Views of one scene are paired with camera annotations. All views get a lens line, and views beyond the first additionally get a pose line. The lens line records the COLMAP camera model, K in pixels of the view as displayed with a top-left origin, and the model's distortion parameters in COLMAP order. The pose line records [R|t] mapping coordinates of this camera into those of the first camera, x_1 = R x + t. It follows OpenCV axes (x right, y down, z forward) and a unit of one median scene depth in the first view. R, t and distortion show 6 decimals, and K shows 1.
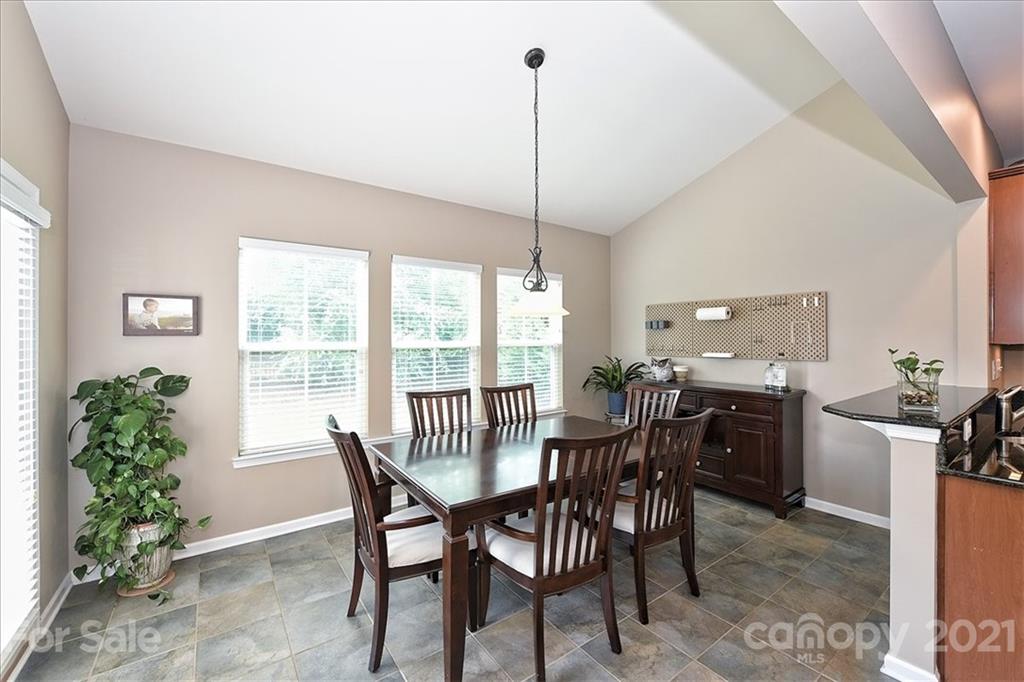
lens RADIAL K [[409.8, 0, 513.6], [0, 409.8, 337.7], [0, 0, 1]] dist [-0.003383, -0.000537]
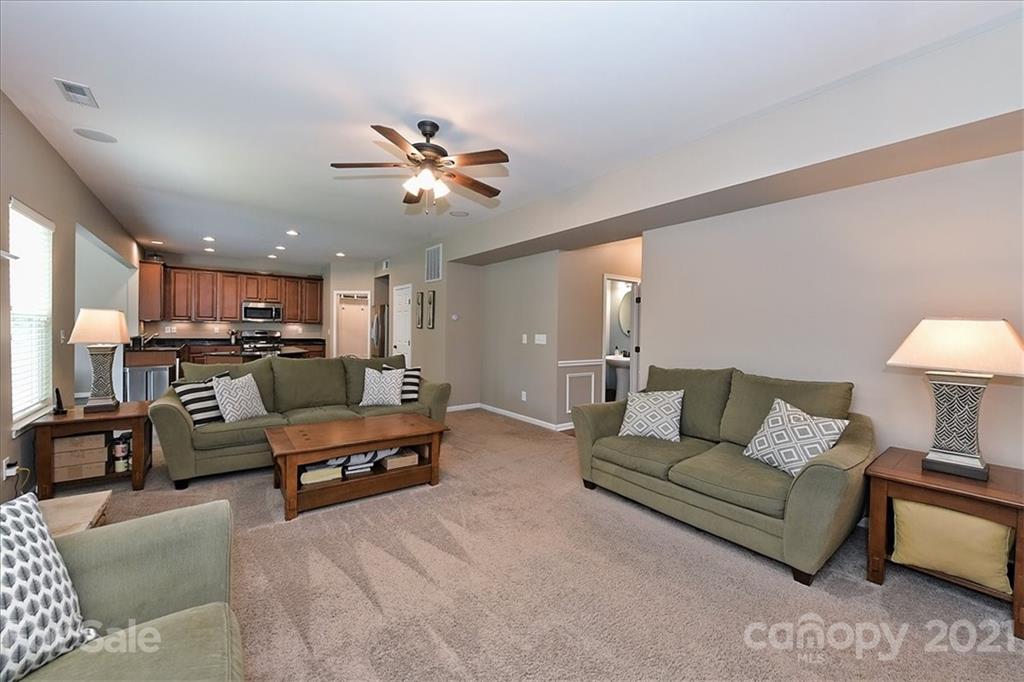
lens RADIAL K [[404.1, 0, 514.6], [0, 404.1, 335.1], [0, 0, 1]] dist [0.001147, -0.000103]
pose [[-0.014049, -0.009597, 0.999855, -1.698741], [-0.015138, 0.999841, 0.009384, 0.054575], [-0.999787, -0.015004, -0.014192, -1.586309]]
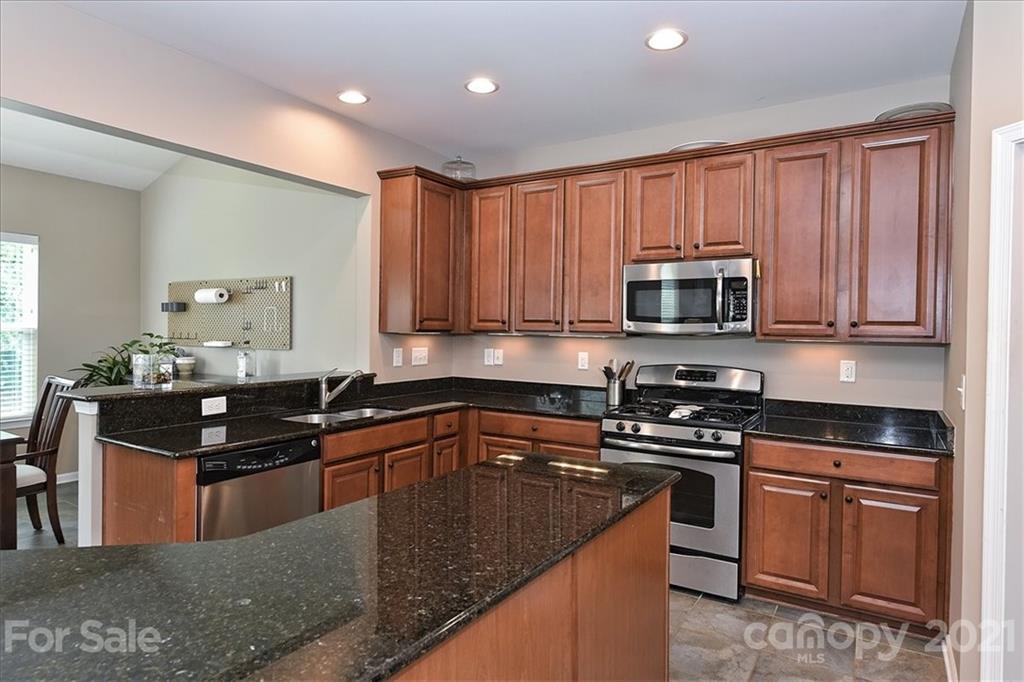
lens RADIAL K [[589.3, 0, 511.4], [0, 589.3, 338.9], [0, 0, 1]] dist [0.007266, -0.001467]
pose [[0.929563, 0.009817, 0.368533, 0.916988], [-0.016953, 0.999726, 0.016130, 0.001759], [-0.368274, -0.021241, 0.929475, -0.570607]]
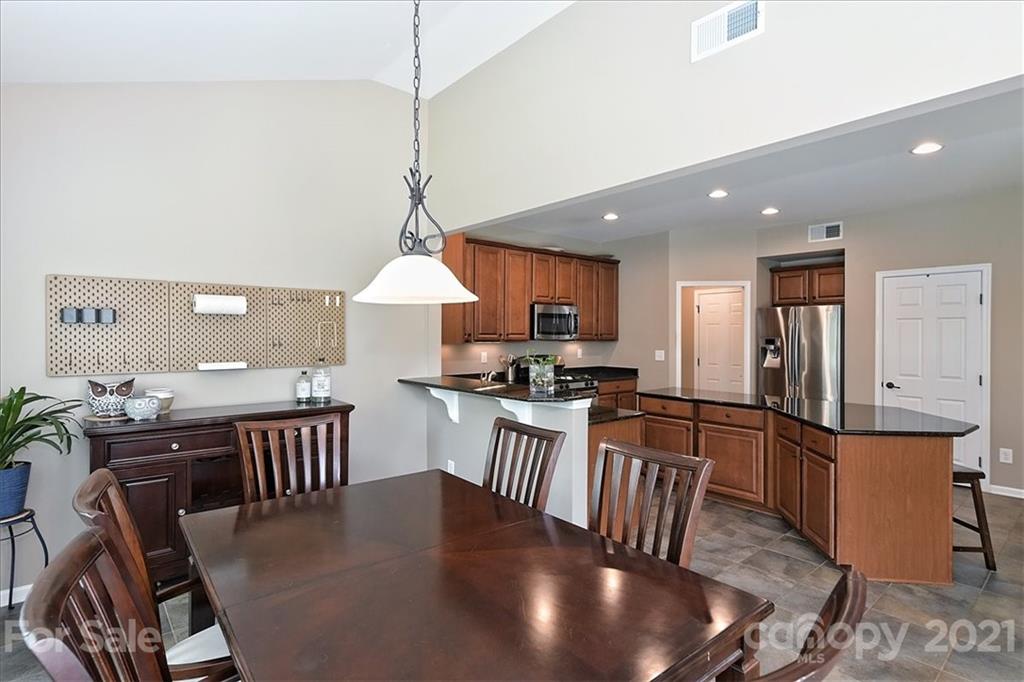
lens RADIAL K [[513.8, 0, 514.3], [0, 513.8, 332.4], [0, 0, 1]] dist [-0.000982, 0.000073]
pose [[-0.073994, 0.011929, 0.997187, -0.566134], [0.003794, 0.999925, -0.011680, -0.002583], [-0.997251, 0.002919, -0.074034, 0.868013]]
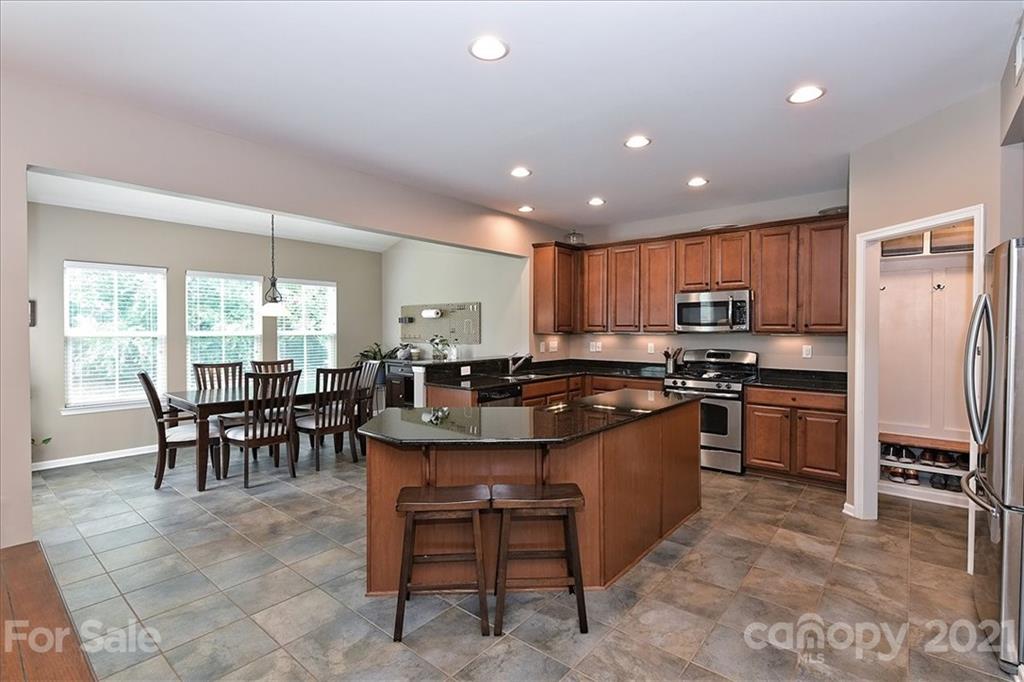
lens RADIAL K [[473.2, 0, 511.8], [0, 473.2, 339.4], [0, 0, 1]] dist [0.003567, -0.002855]
pose [[0.970419, -0.000598, 0.241424, 0.526912], [-0.004098, 0.999812, 0.018948, 0.002508], [-0.241390, -0.019377, 0.970235, -1.140906]]
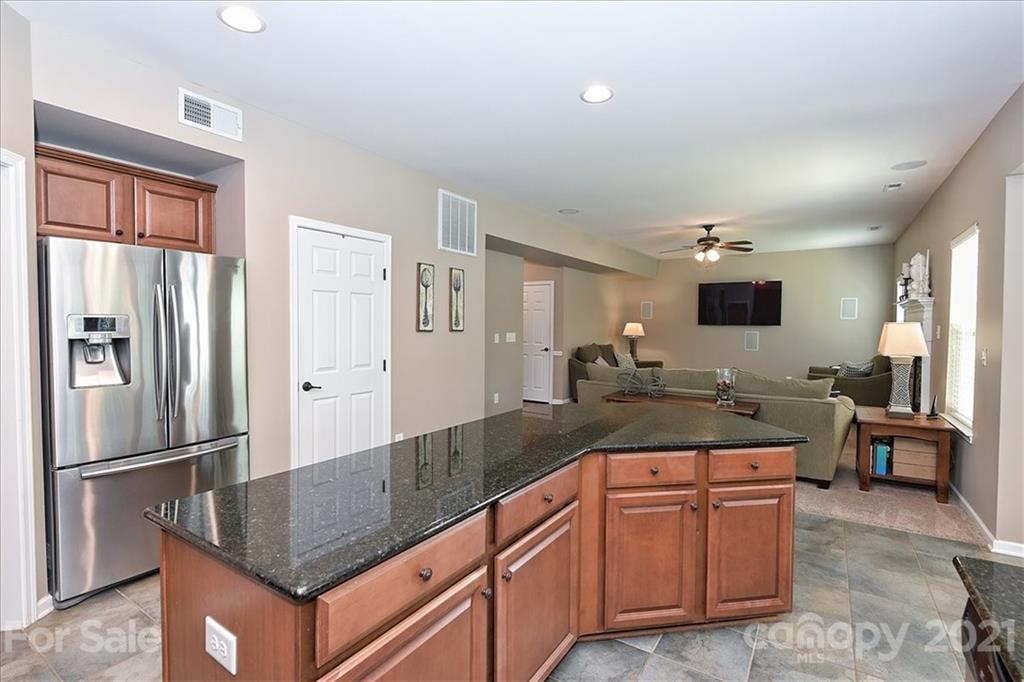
lens RADIAL K [[473.2, 0, 517.5], [0, 473.2, 339.2], [0, 0, 1]] dist [0.003567, -0.002855]
pose [[-0.934198, 0.010383, -0.356604, 1.251137], [-0.001847, 0.999422, 0.033938, 0.015740], [0.356750, 0.032363, -0.933639, 0.636701]]
